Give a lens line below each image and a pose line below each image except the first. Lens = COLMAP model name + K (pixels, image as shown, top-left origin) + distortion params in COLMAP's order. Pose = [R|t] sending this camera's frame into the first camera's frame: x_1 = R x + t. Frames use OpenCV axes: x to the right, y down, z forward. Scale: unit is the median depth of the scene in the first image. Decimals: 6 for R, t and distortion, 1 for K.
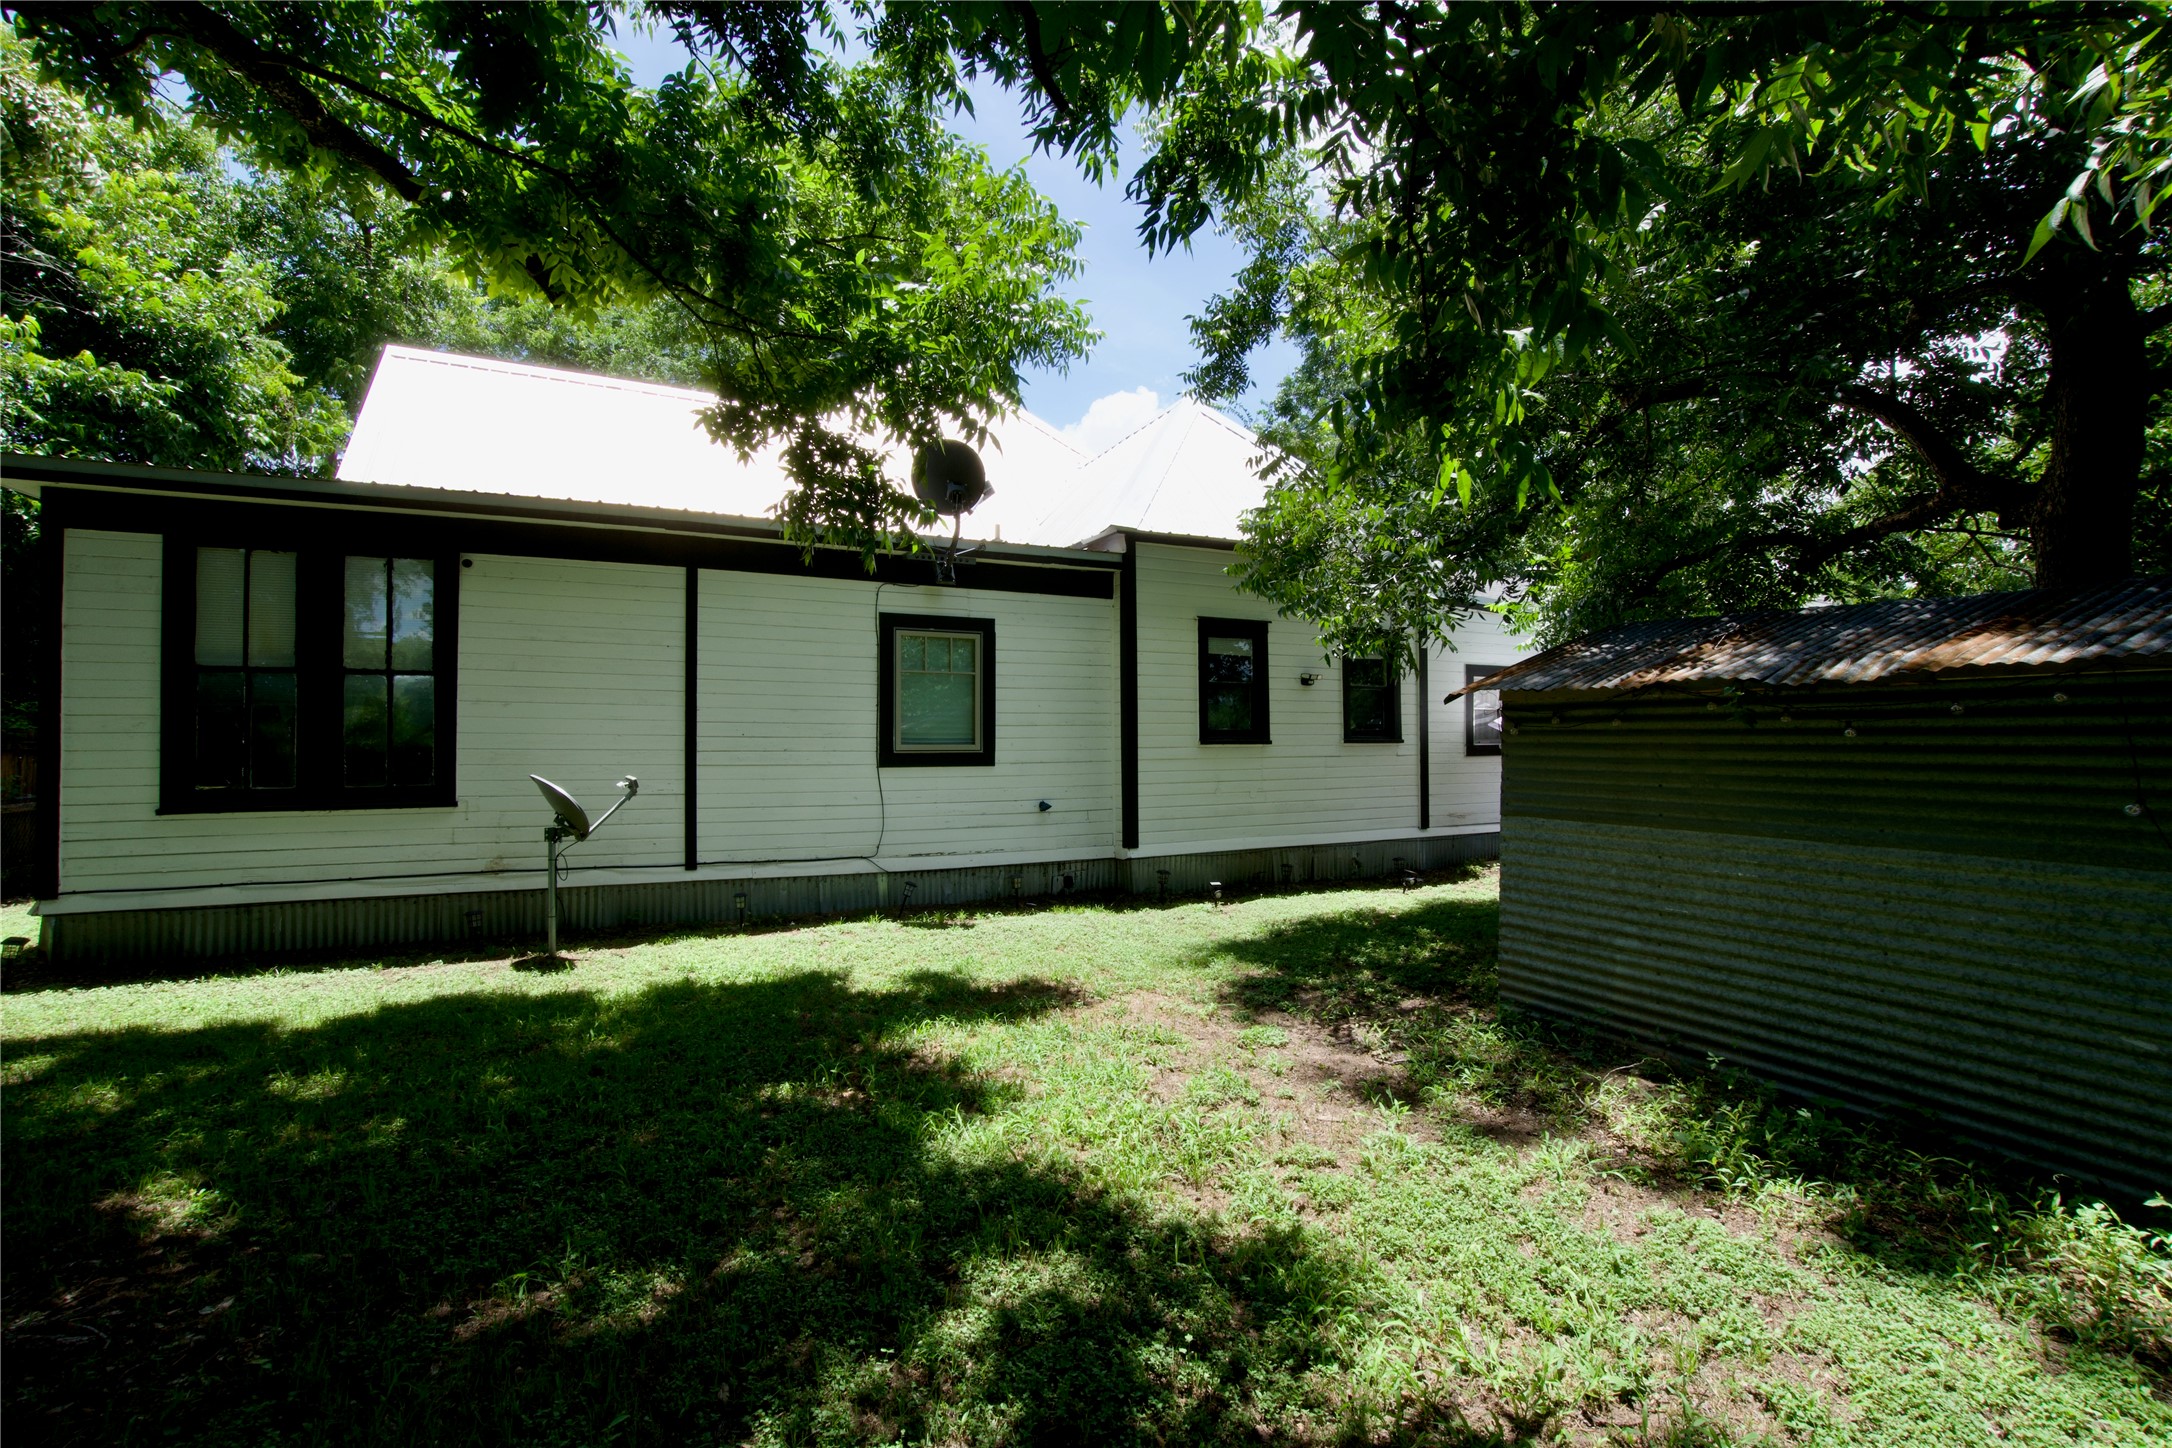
lens RADIAL K [[966.1, 0, 1082.4], [0, 966.1, 723.4], [0, 0, 1]] dist [-0.062651, 0.022855]
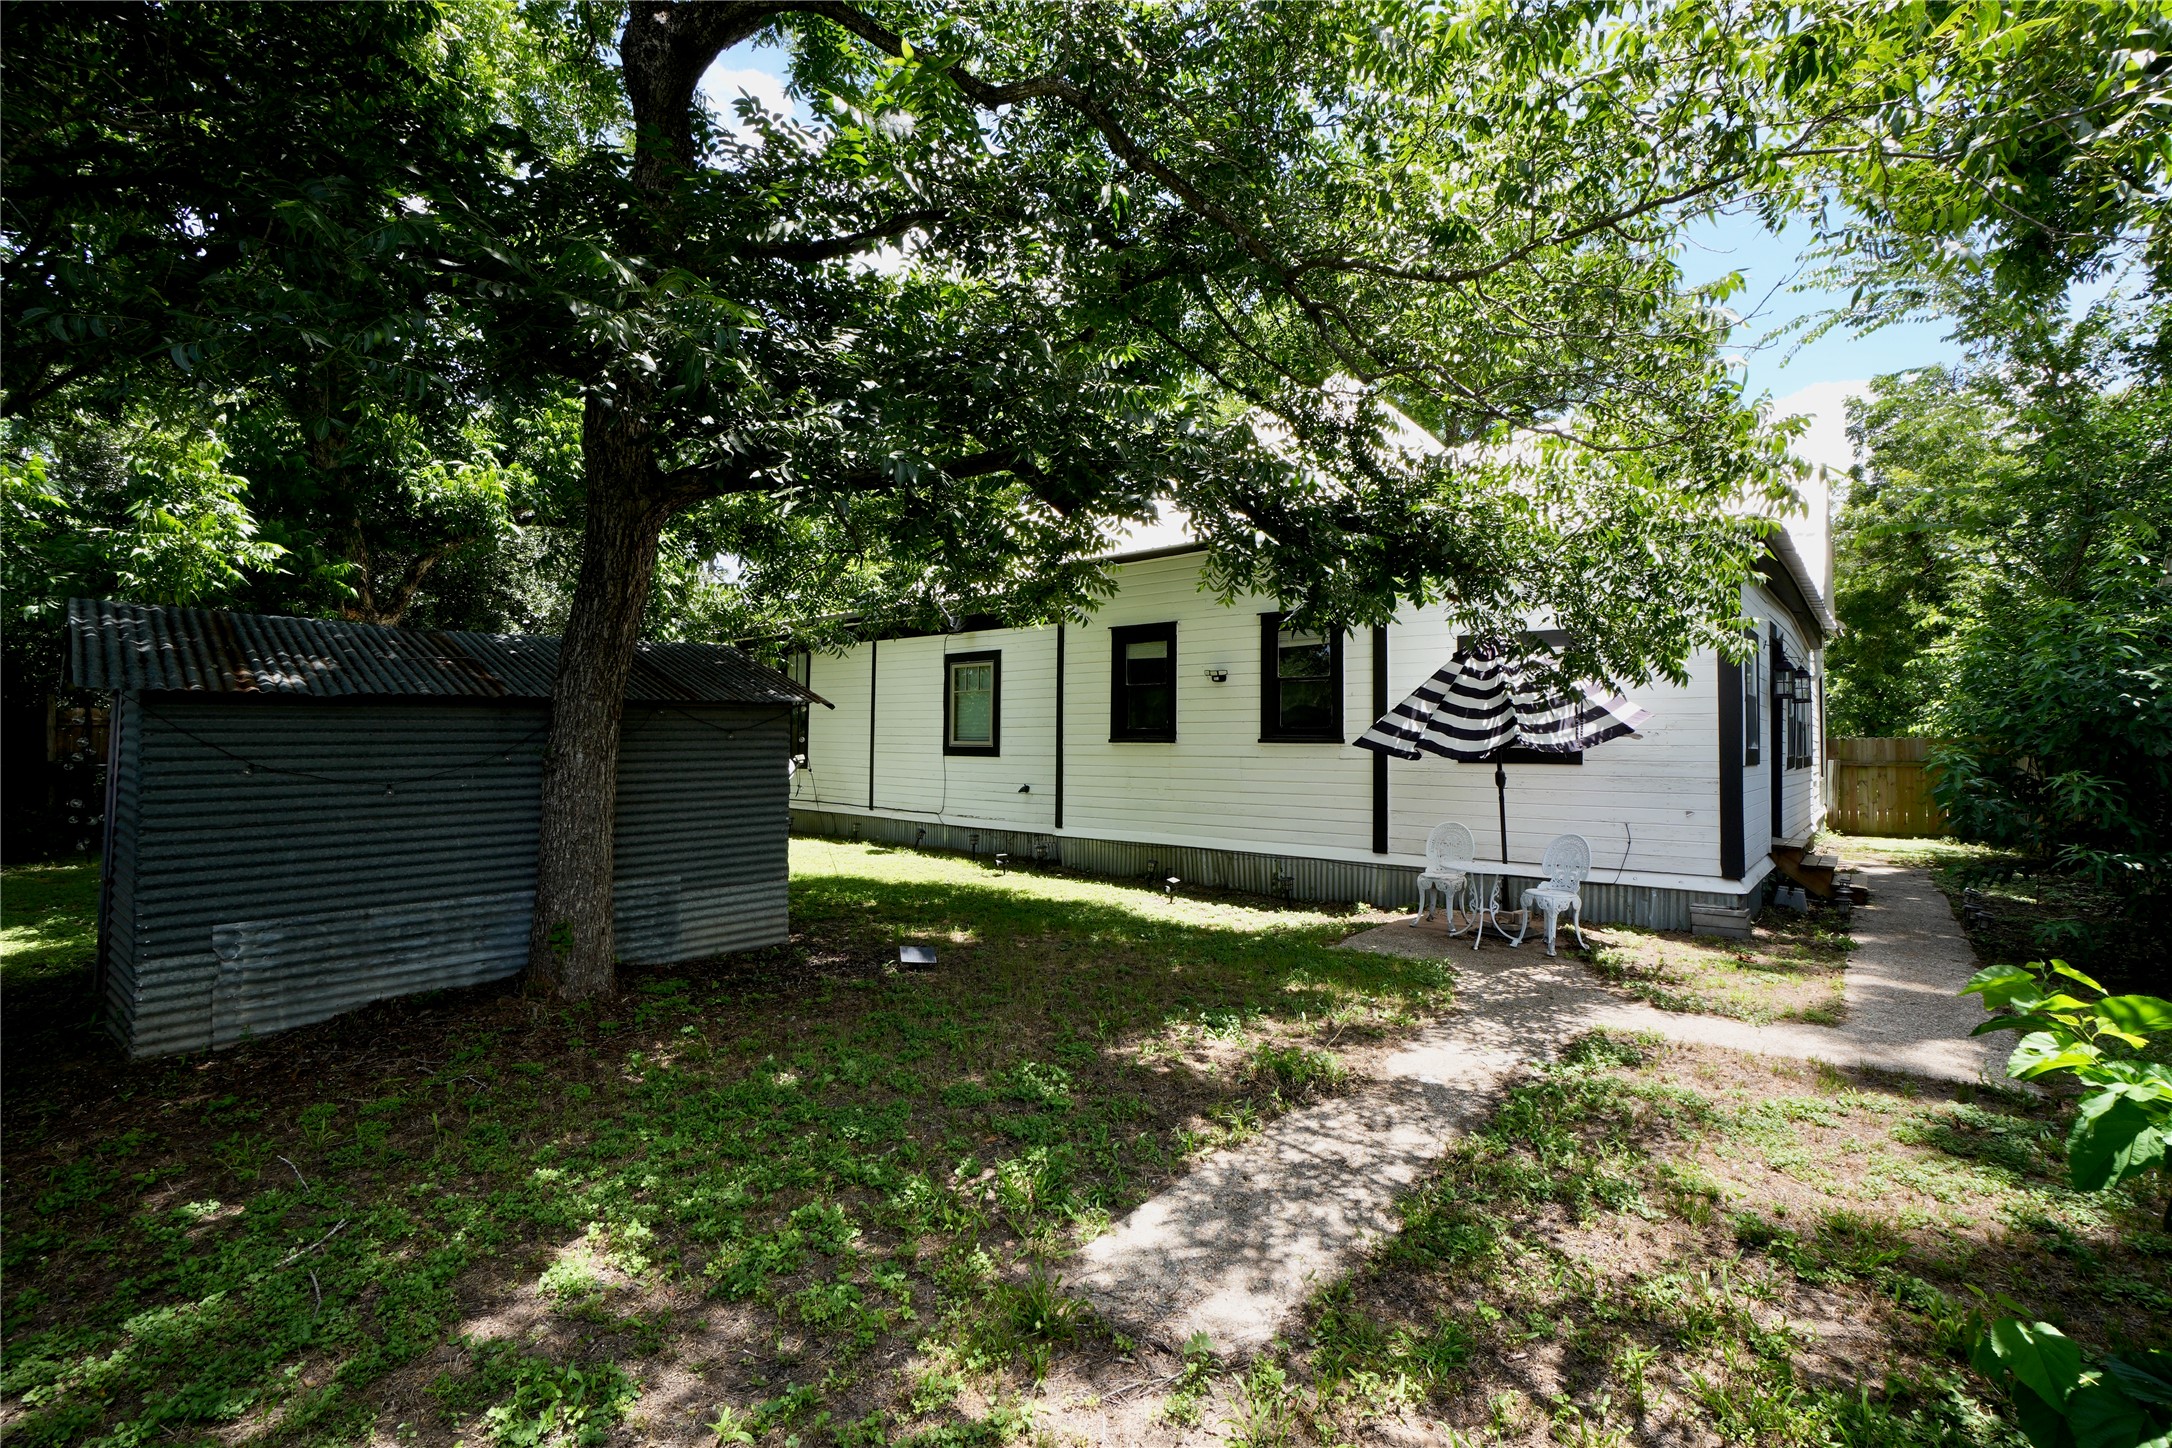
lens RADIAL K [[966.1, 0, 1082.4], [0, 966.1, 723.4], [0, 0, 1]] dist [-0.062651, 0.022855]
pose [[0.387428, -0.009077, -0.921855, 1.128294], [0.017258, 0.999848, -0.002592, 0.001981], [0.921738, -0.014905, 0.387526, 0.537105]]
